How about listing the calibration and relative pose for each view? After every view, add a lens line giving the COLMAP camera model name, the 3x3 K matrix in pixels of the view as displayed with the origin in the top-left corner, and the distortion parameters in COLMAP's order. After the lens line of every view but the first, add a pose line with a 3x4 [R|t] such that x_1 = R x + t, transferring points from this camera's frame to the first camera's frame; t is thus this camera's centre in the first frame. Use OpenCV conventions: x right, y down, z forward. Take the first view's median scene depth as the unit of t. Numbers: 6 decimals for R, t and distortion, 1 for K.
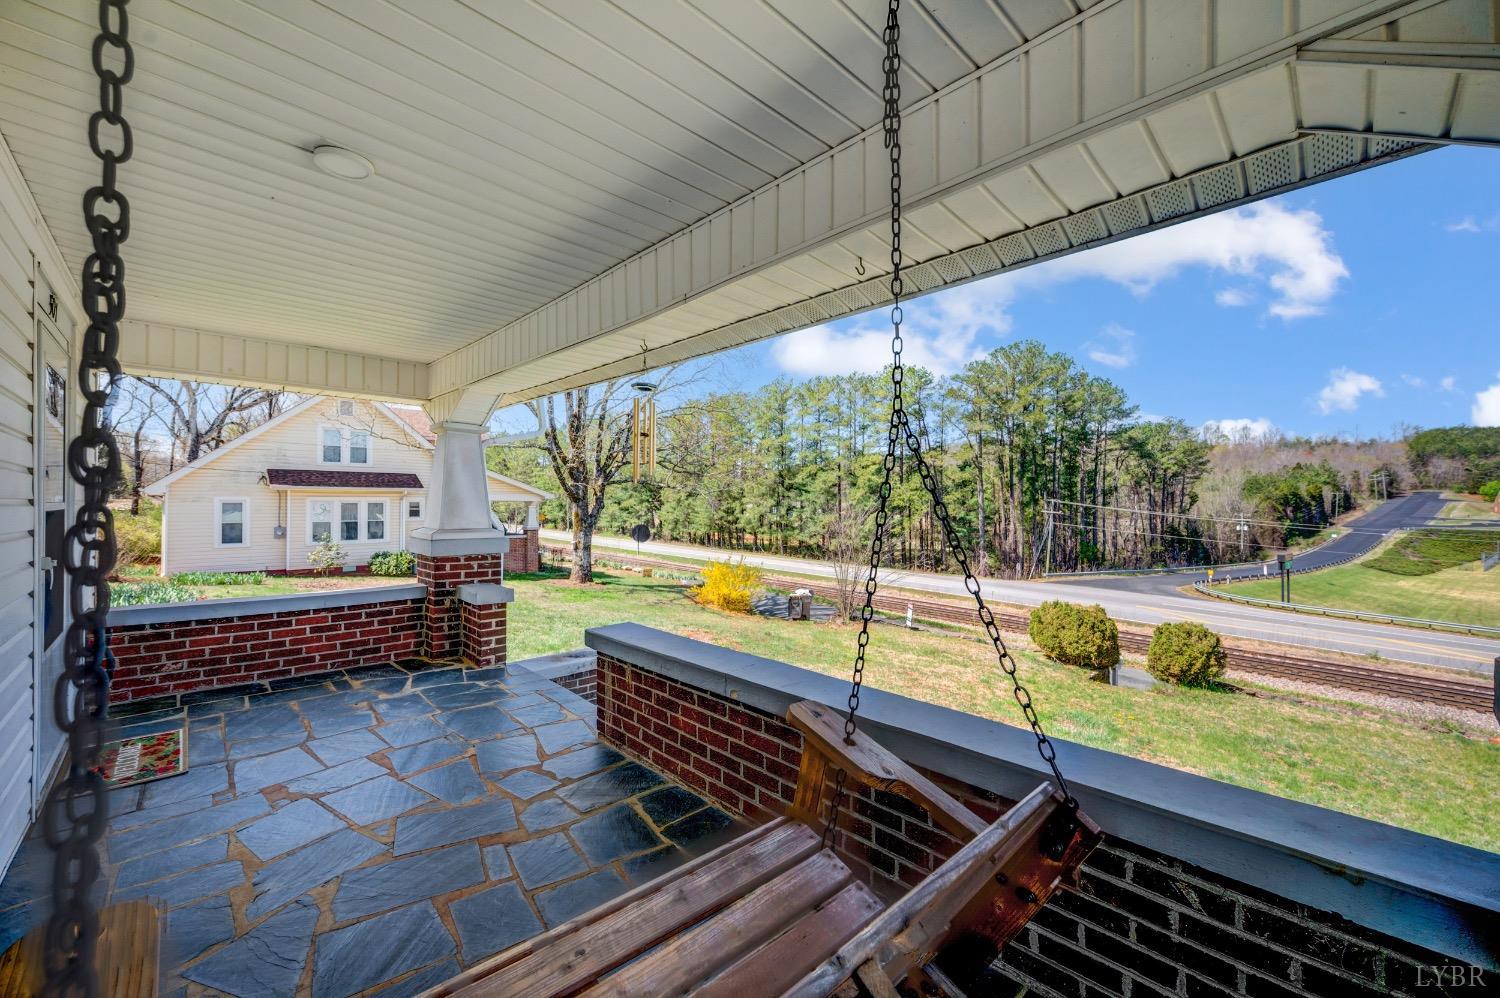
lens RADIAL K [[600.3, 0, 750.0], [0, 600.3, 499.0], [0, 0, 1]] dist [-0.000618, -0.000162]
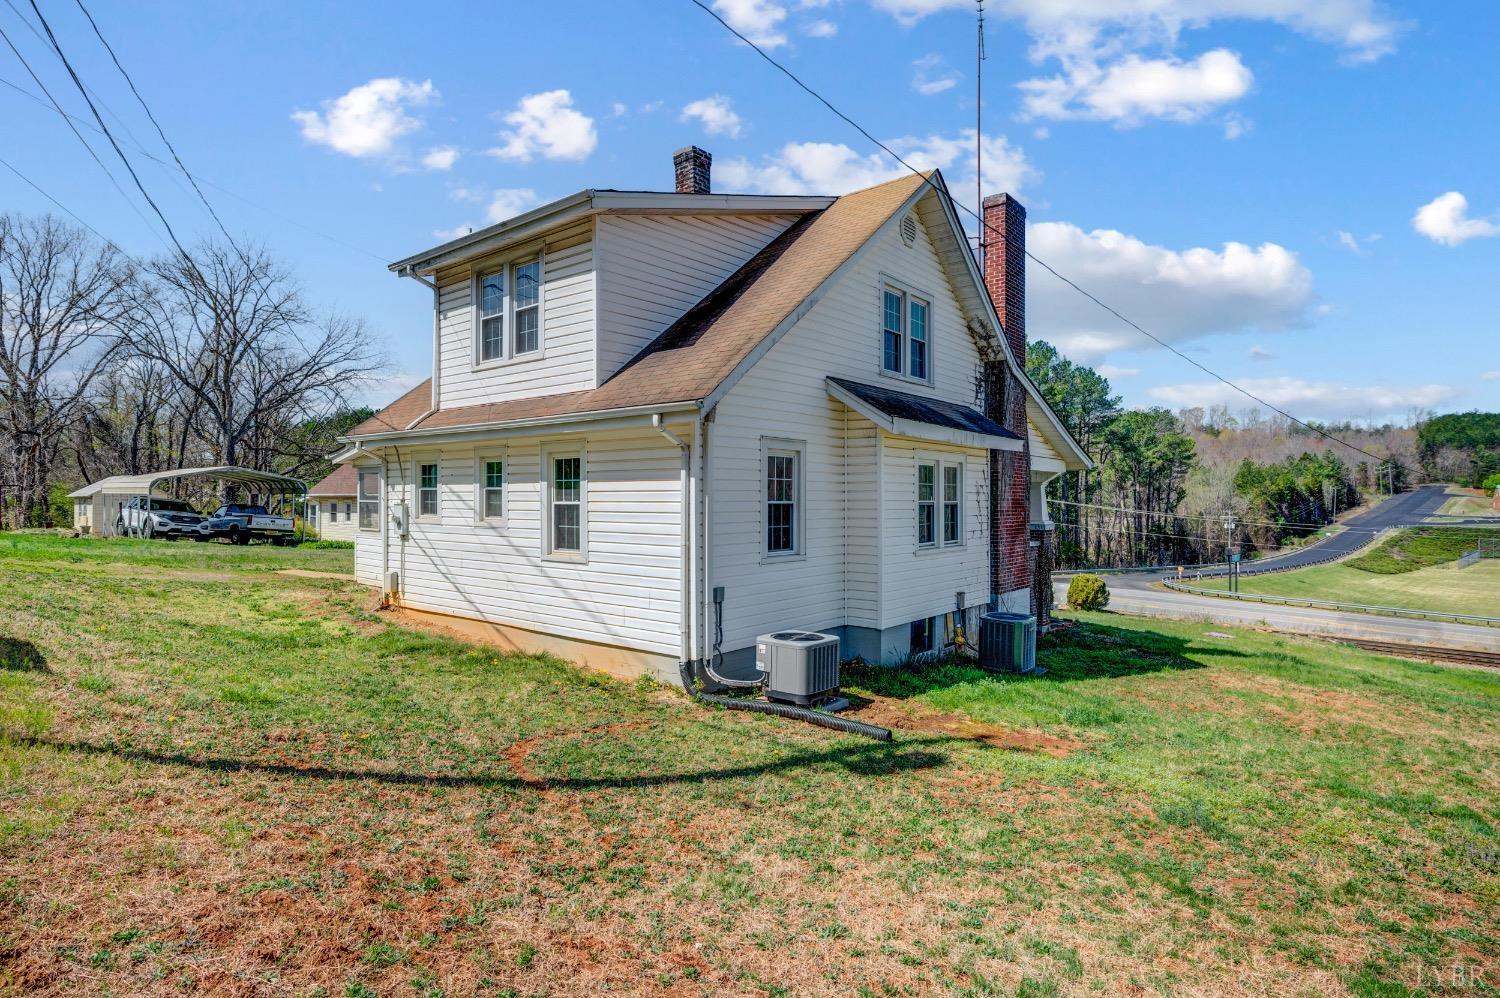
lens RADIAL K [[800.5, 0, 750.0], [0, 800.5, 499.0], [0, 0, 1]] dist [0.000456, 0.000352]
pose [[0.993123, -0.001134, 0.117070, -0.052104], [0.000202, 0.999968, 0.007979, -0.003073], [-0.117075, -0.007900, 0.993092, -0.118349]]
